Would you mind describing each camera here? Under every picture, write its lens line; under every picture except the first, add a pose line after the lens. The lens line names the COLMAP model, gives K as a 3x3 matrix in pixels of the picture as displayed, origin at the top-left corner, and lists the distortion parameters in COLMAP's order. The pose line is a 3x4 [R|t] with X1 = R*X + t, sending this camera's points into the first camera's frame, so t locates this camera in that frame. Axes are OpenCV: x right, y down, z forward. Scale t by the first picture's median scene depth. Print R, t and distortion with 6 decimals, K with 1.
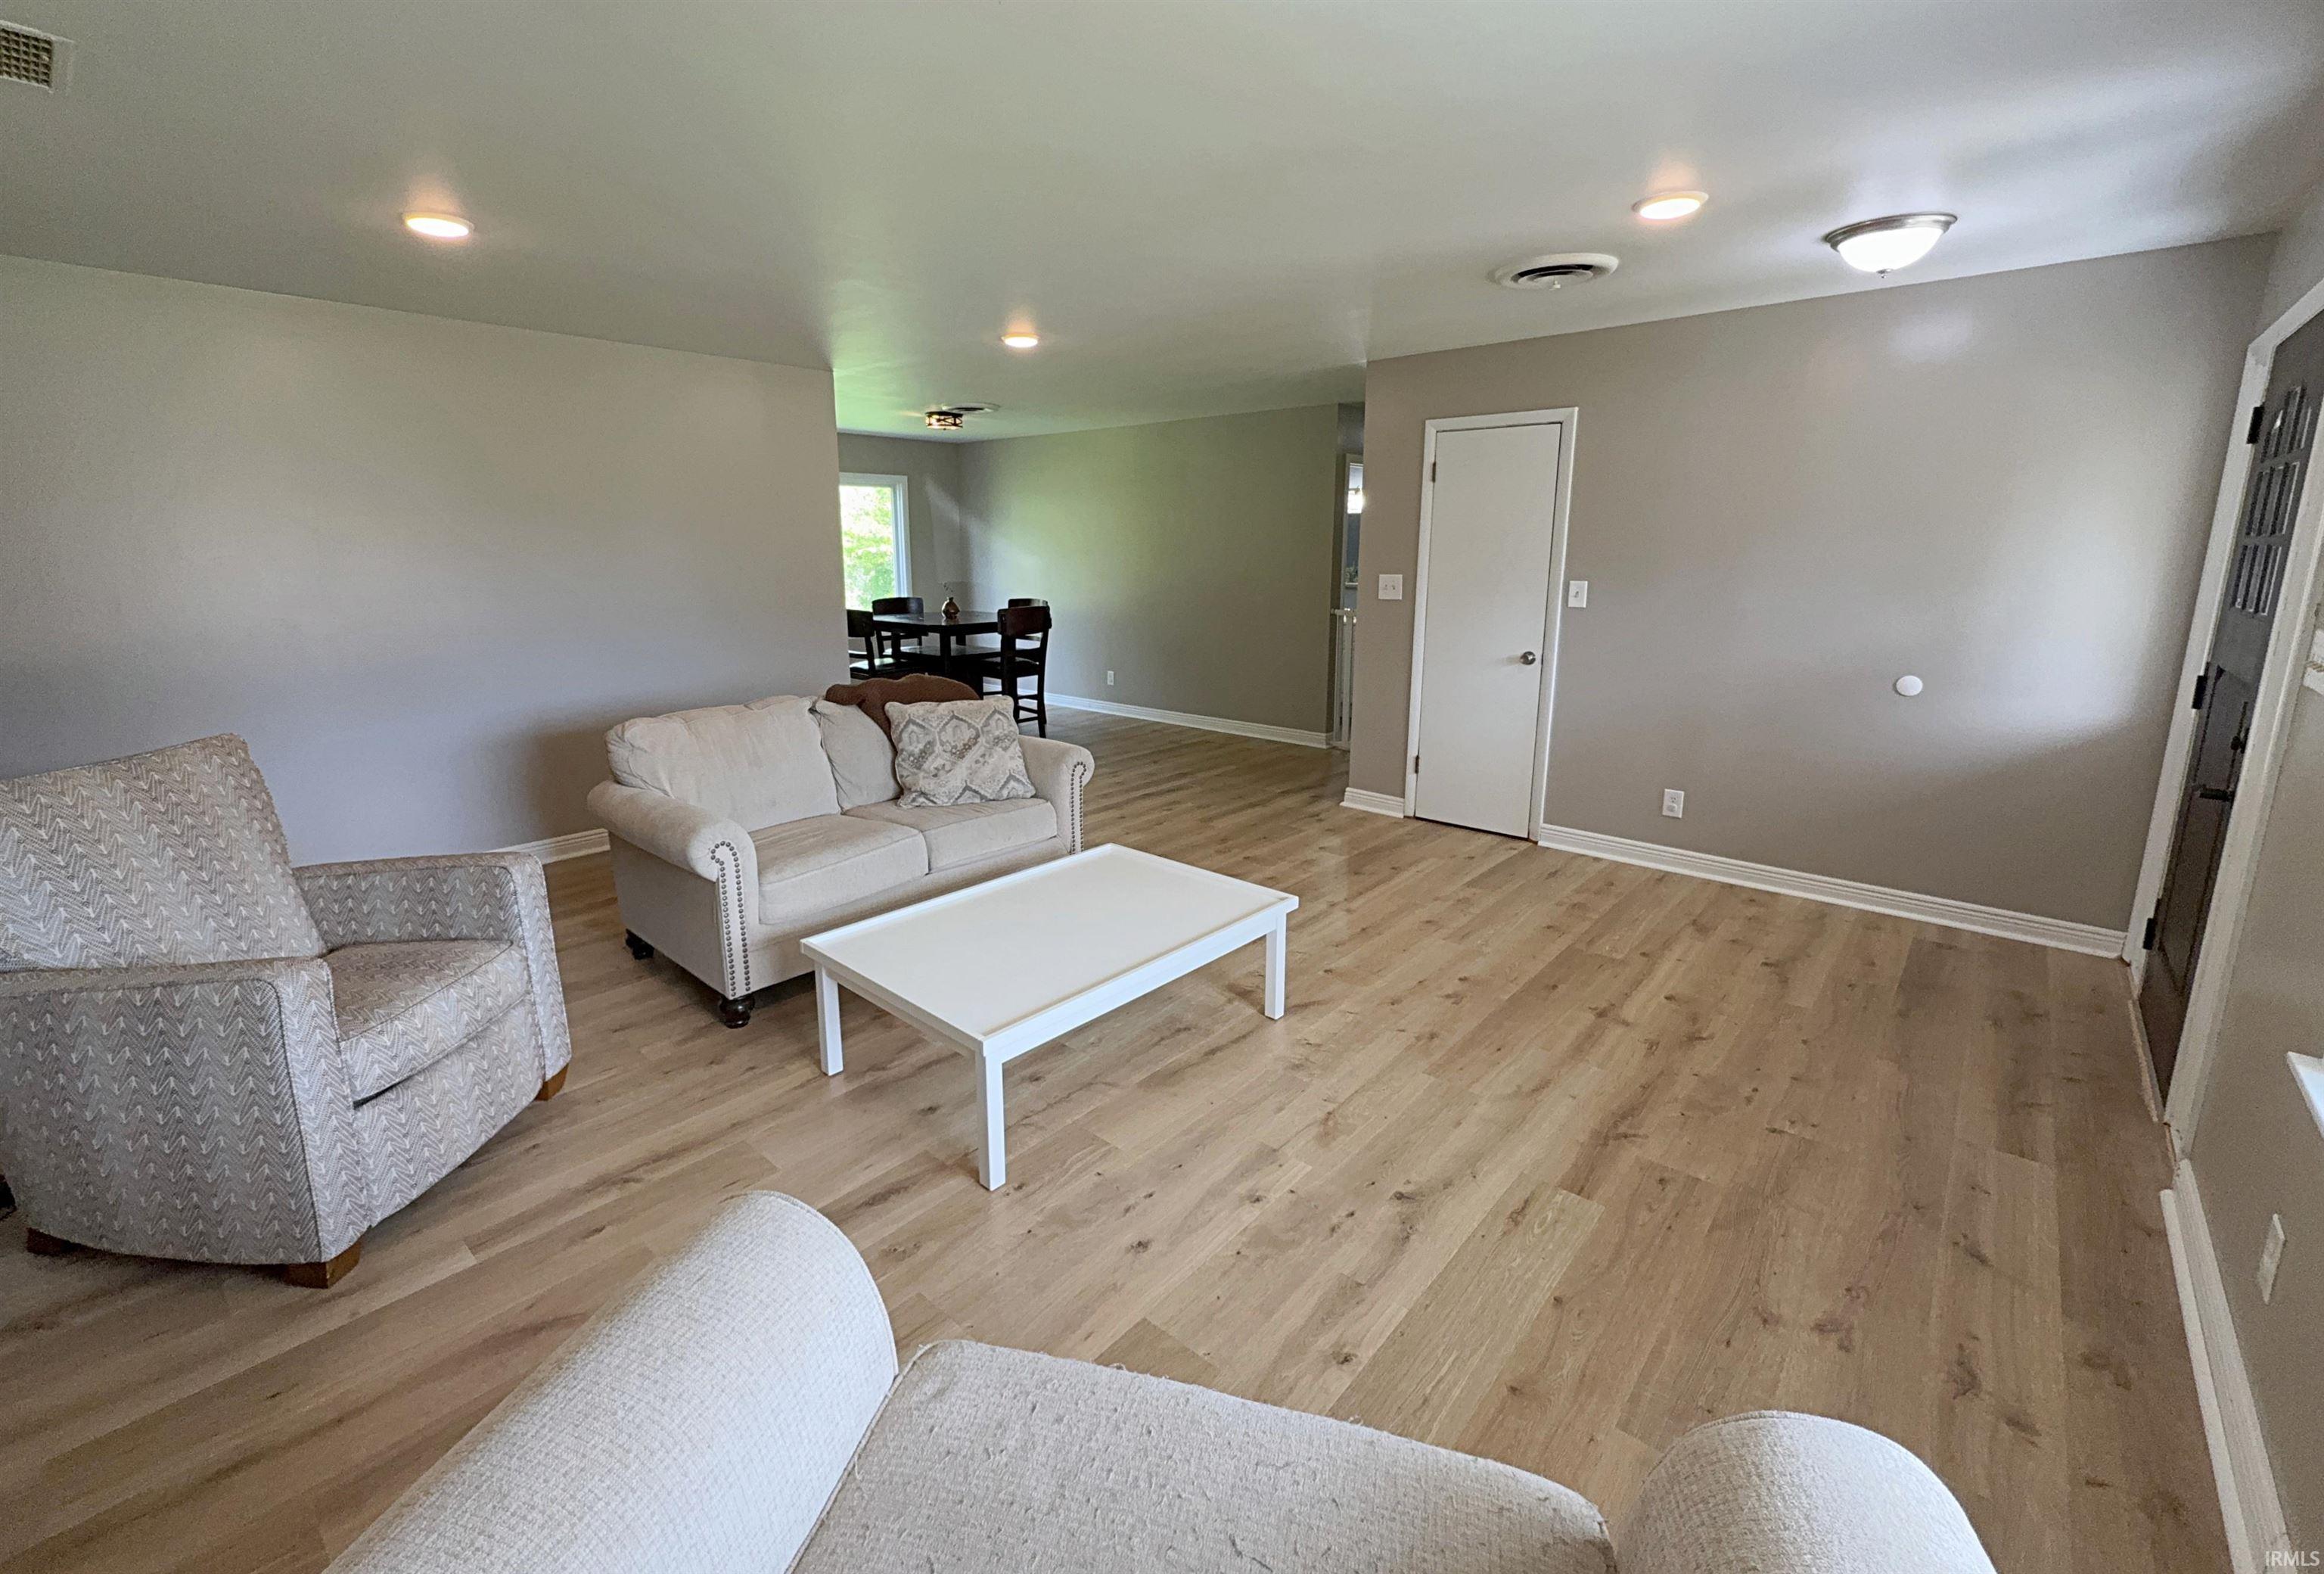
lens RADIAL K [[958.1, 0, 1161.4], [0, 958.1, 782.5], [0, 0, 1]] dist [0.000702, 0.000374]
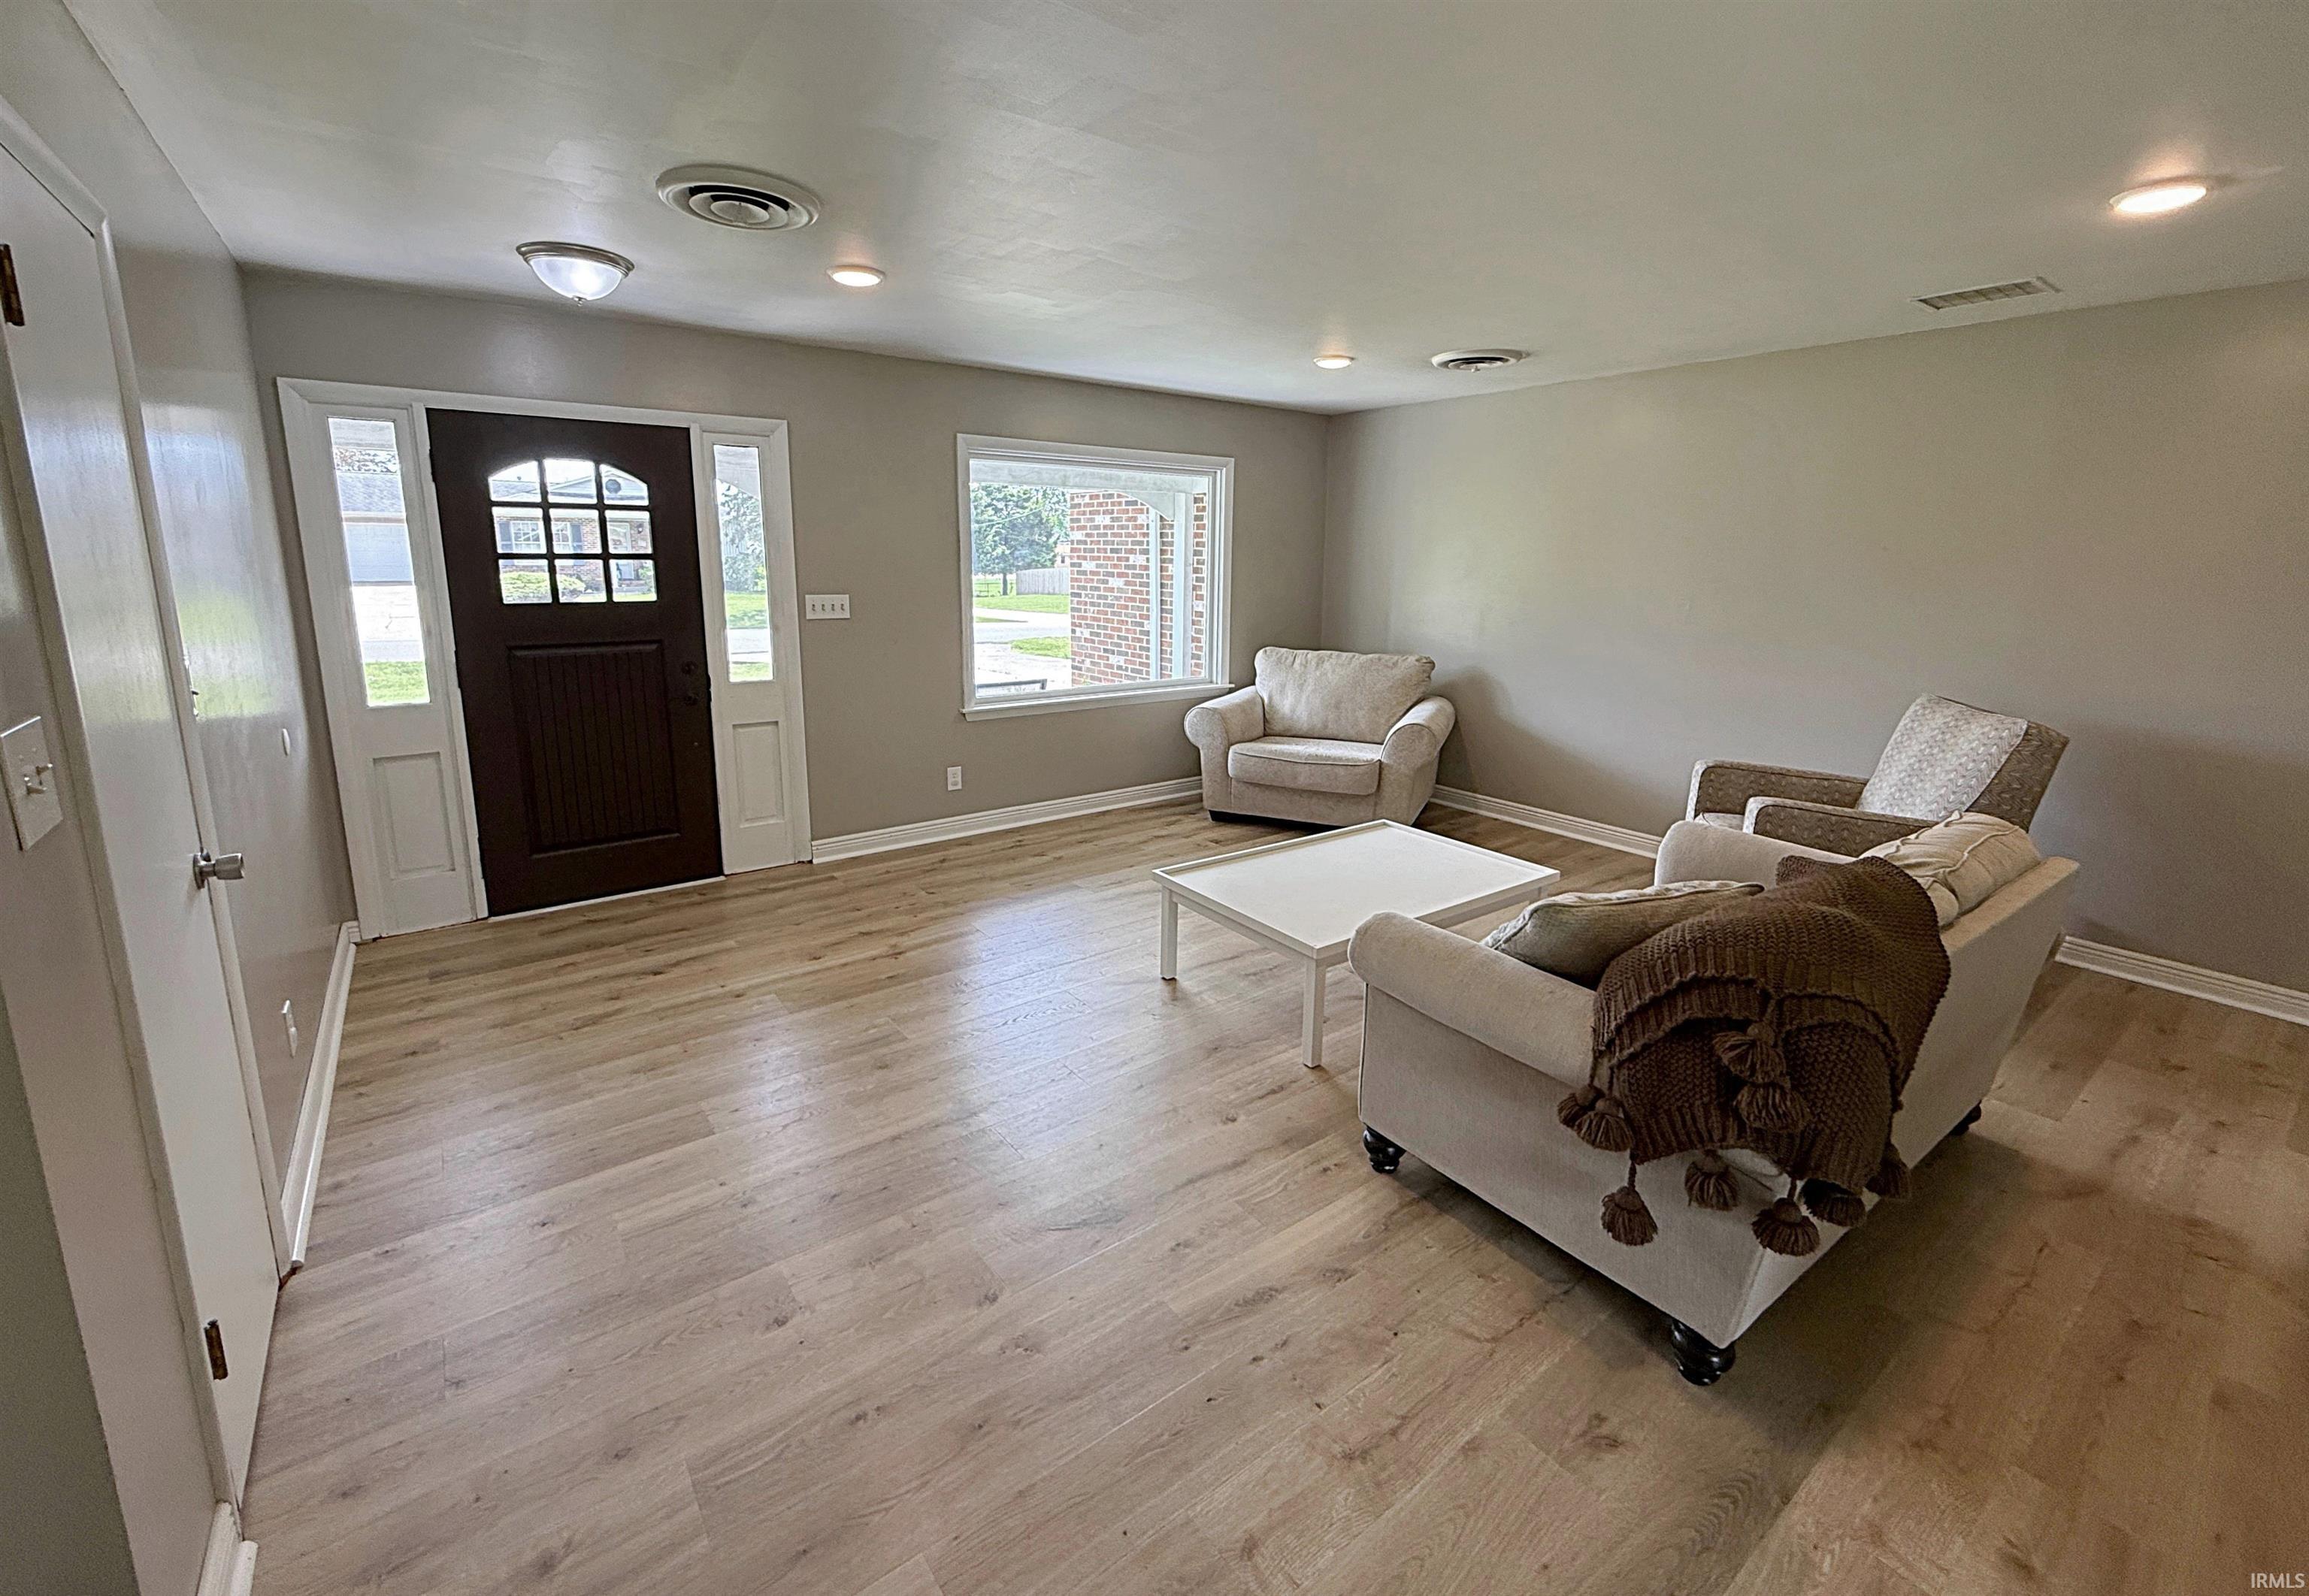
lens RADIAL K [[949.0, 0, 1121.8], [0, 949.0, 720.0], [0, 0, 1]] dist [-0.000832, -0.000071]
pose [[-0.968666, -0.049118, 0.243464, -0.105452], [0.053365, 0.916196, 0.397162, -0.582126], [-0.242568, 0.397709, -0.884866, 2.246149]]
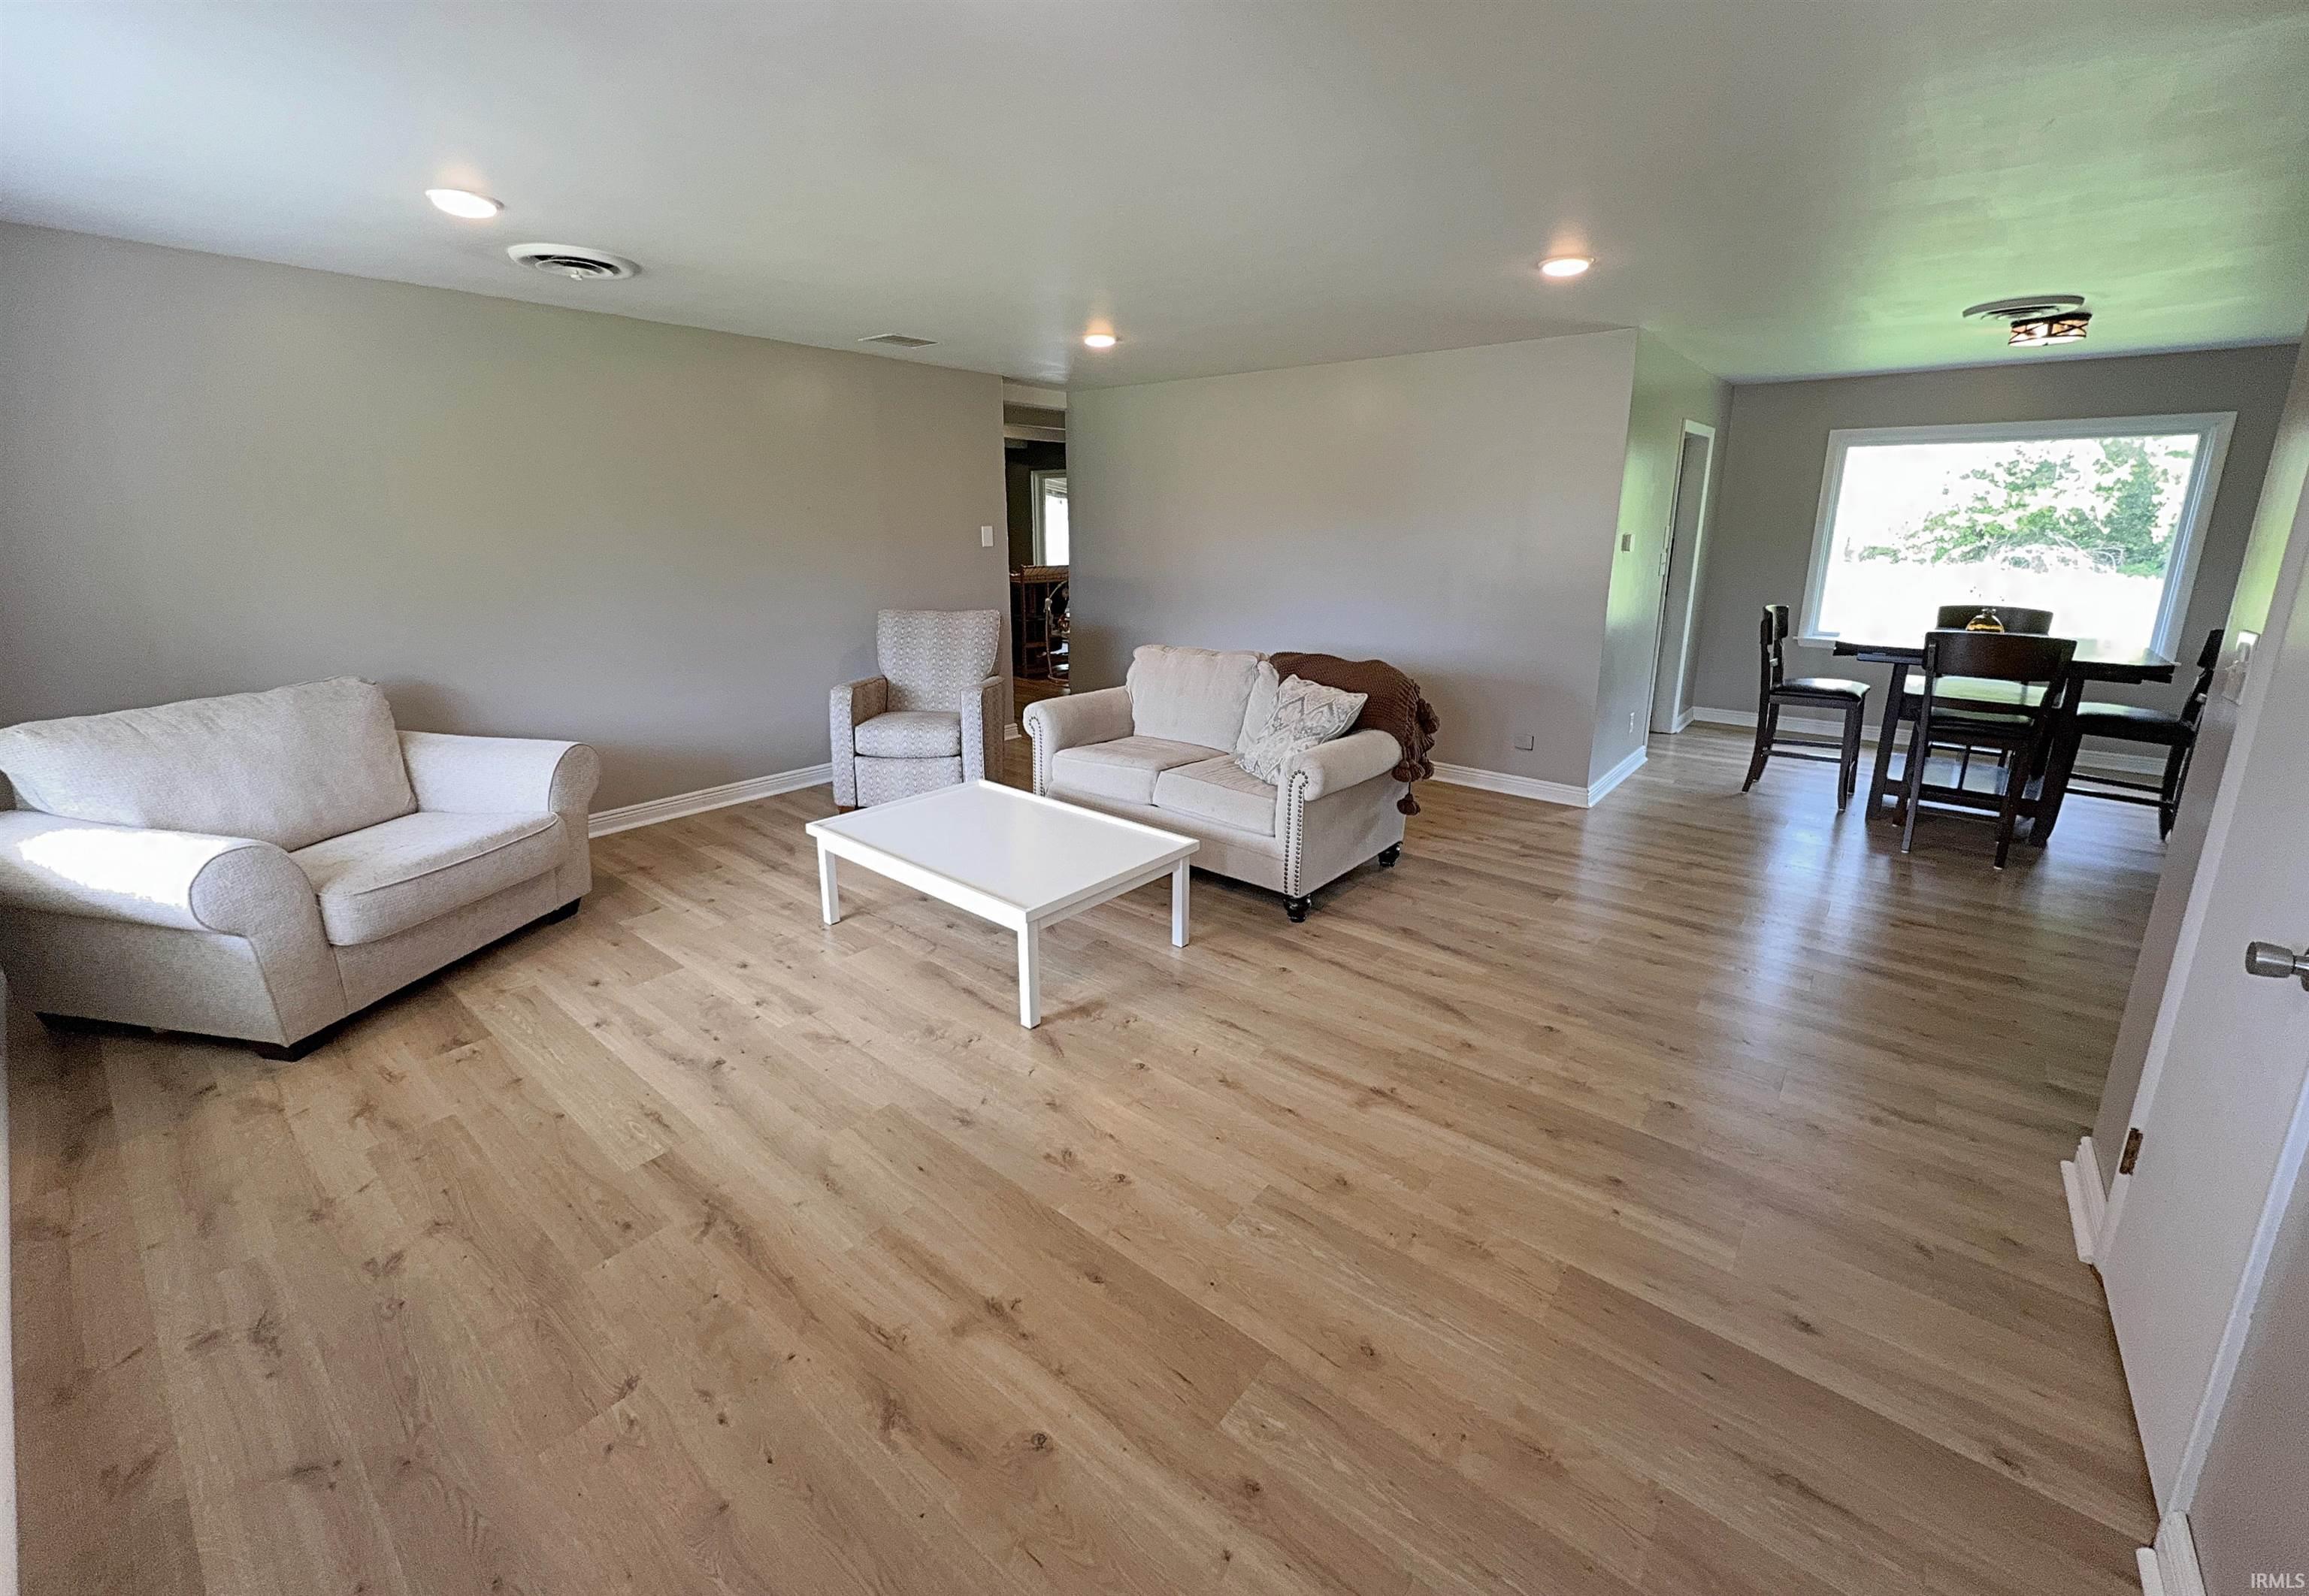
lens RADIAL K [[949.0, 0, 1154.7], [0, 949.0, 751.1], [0, 0, 1]] dist [-0.000832, -0.000071]
pose [[0.020774, 0.241089, -0.970281, 1.162266], [-0.243537, 0.942478, 0.228967, -0.313866], [0.969669, 0.231542, 0.078294, 1.164364]]
